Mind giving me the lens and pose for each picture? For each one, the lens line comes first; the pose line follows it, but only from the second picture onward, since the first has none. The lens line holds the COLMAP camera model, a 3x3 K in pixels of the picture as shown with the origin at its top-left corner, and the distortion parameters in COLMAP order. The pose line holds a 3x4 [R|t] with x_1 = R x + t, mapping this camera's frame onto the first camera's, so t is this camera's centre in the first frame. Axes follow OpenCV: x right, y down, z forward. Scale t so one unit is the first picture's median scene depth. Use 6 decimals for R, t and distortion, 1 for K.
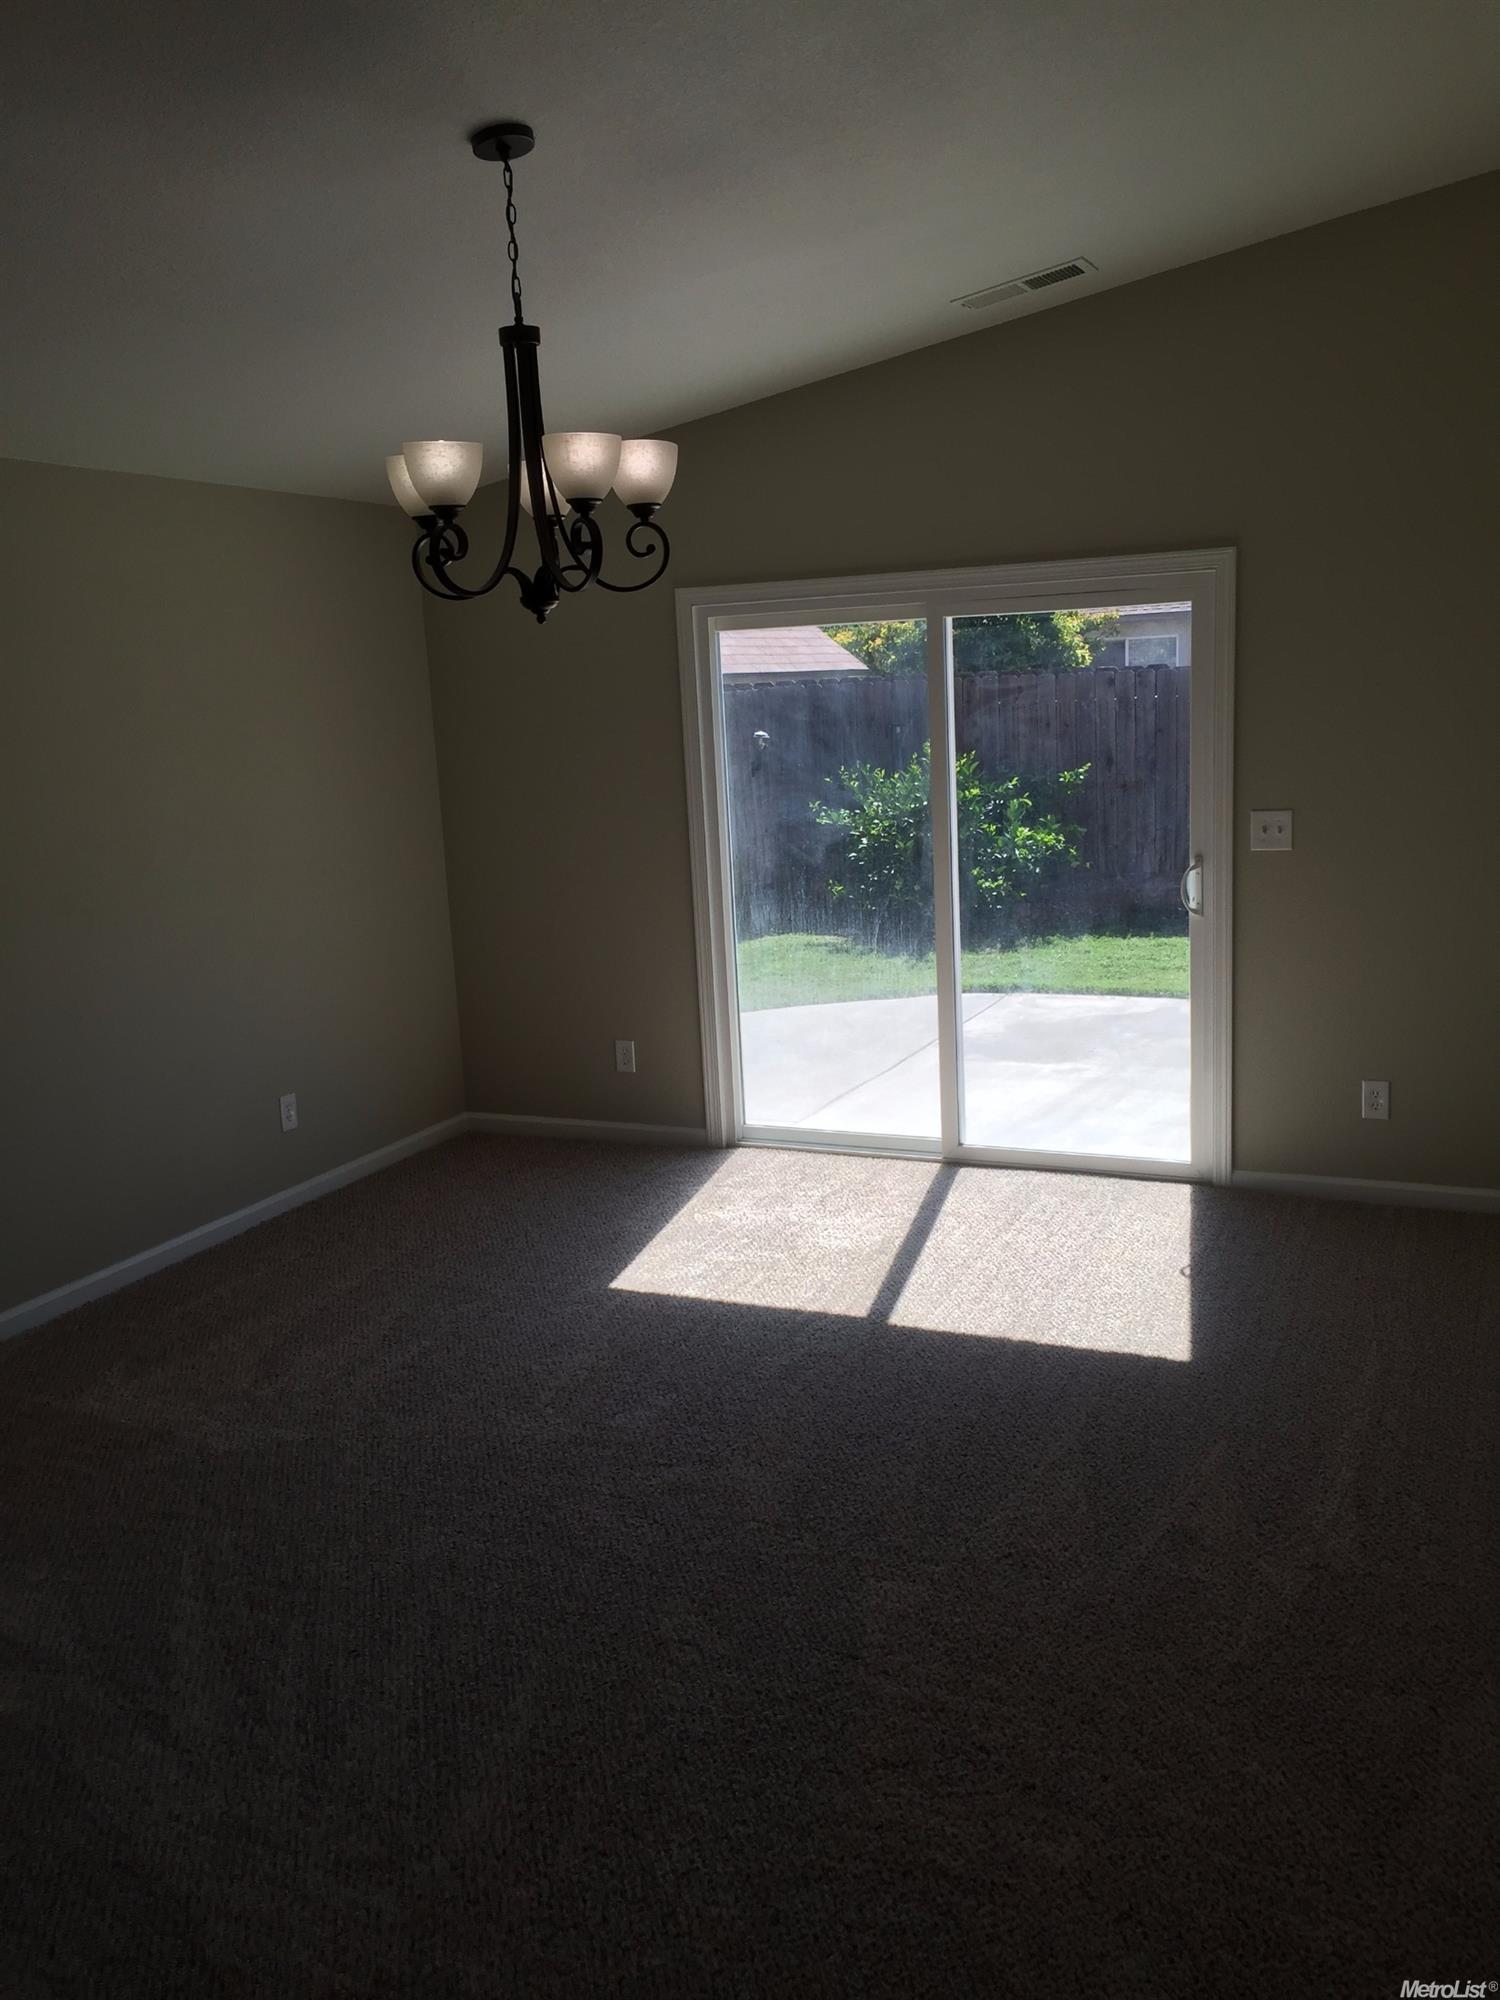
lens RADIAL K [[1685.8, 0, 750.0], [0, 1685.8, 1000.0], [0, 0, 1]] dist [0.002094, -0.002597]
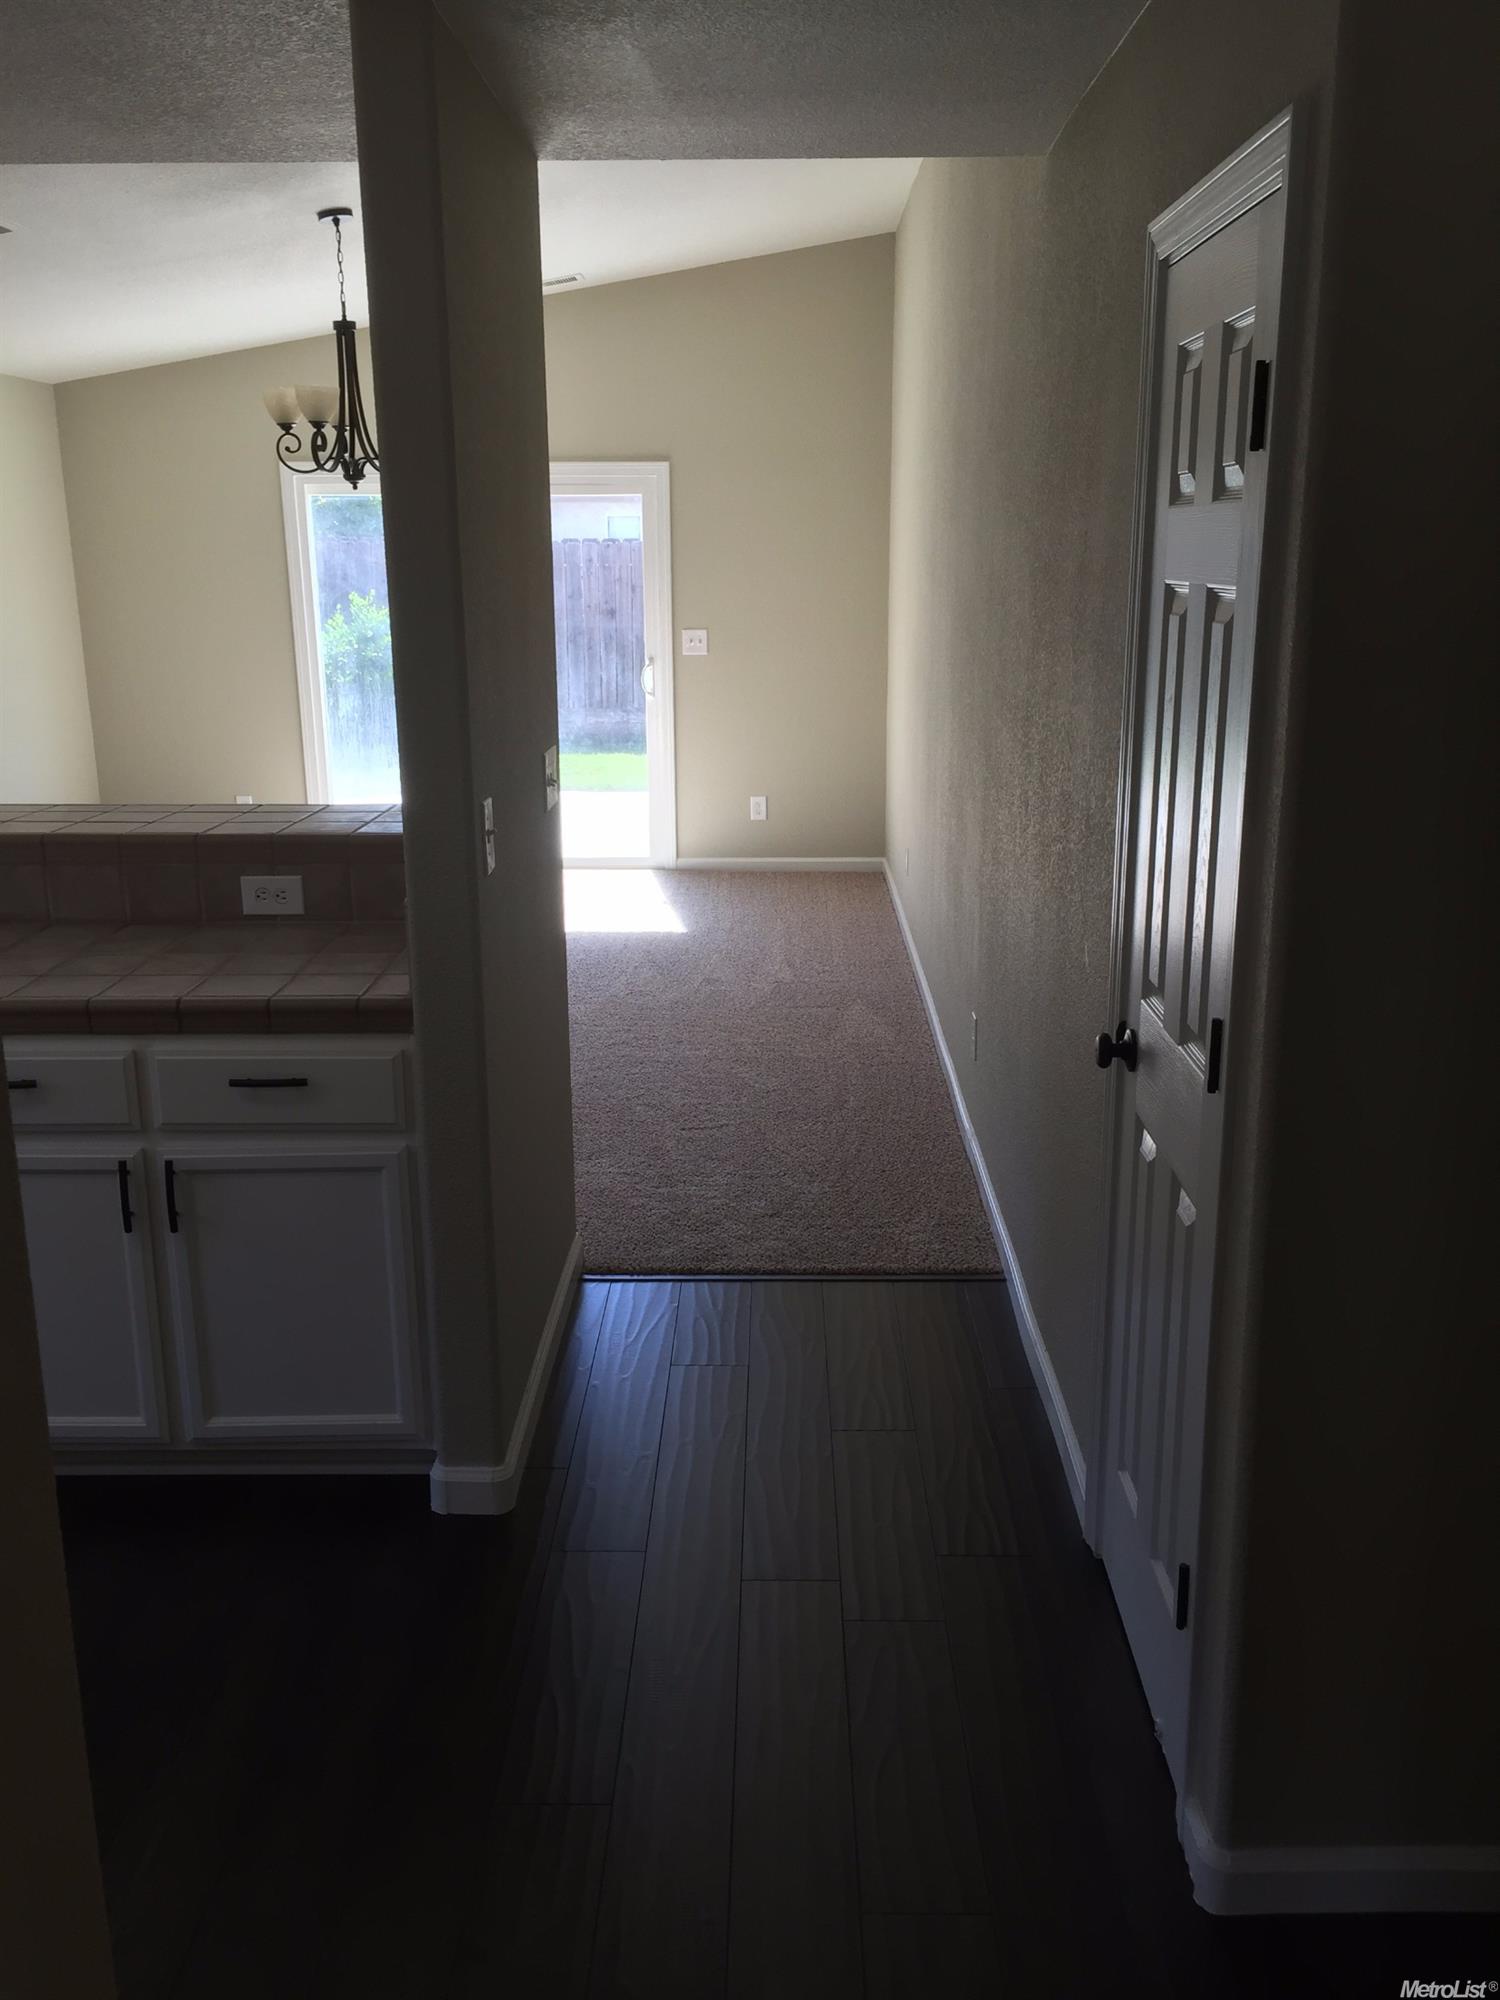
lens RADIAL K [[1736.7, 0, 750.0], [0, 1736.7, 1000.0], [0, 0, 1]] dist [0.057027, -0.011690]
pose [[0.915383, -0.061174, 0.397910, -0.331102], [0.037373, 0.997032, 0.067306, 0.132868], [-0.400846, -0.046740, 0.914952, -0.573938]]
